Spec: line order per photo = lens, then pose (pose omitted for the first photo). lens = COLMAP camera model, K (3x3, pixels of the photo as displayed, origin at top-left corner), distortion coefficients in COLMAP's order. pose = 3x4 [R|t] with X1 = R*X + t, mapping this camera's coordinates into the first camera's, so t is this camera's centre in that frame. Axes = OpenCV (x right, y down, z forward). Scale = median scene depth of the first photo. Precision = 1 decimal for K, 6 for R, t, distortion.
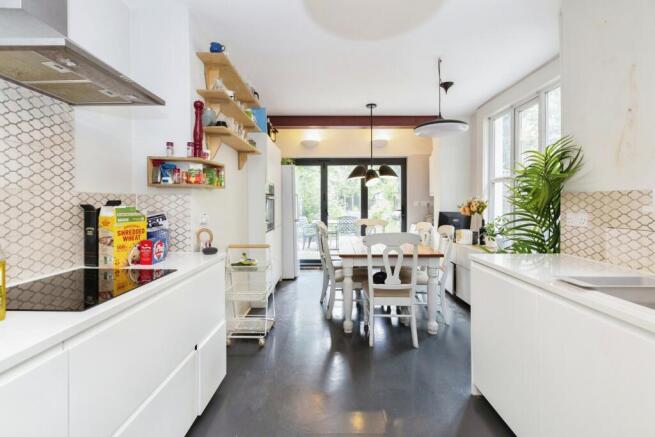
lens RADIAL K [[293.5, 0, 328.1], [0, 293.5, 211.8], [0, 0, 1]] dist [-0.000075, 0.000153]
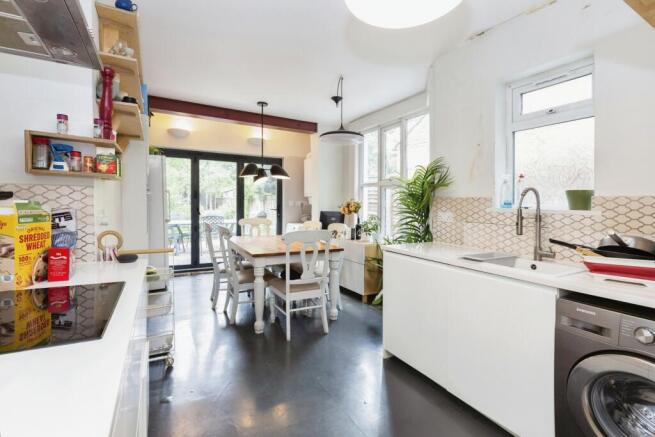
lens RADIAL K [[299.3, 0, 327.1], [0, 299.3, 214.0], [0, 0, 1]] dist [-0.000589, -0.000003]
pose [[0.872785, 0.000229, 0.488105, -0.291943], [-0.004390, 0.999963, 0.007381, 0.003809], [-0.488086, -0.008585, 0.872754, 0.016673]]
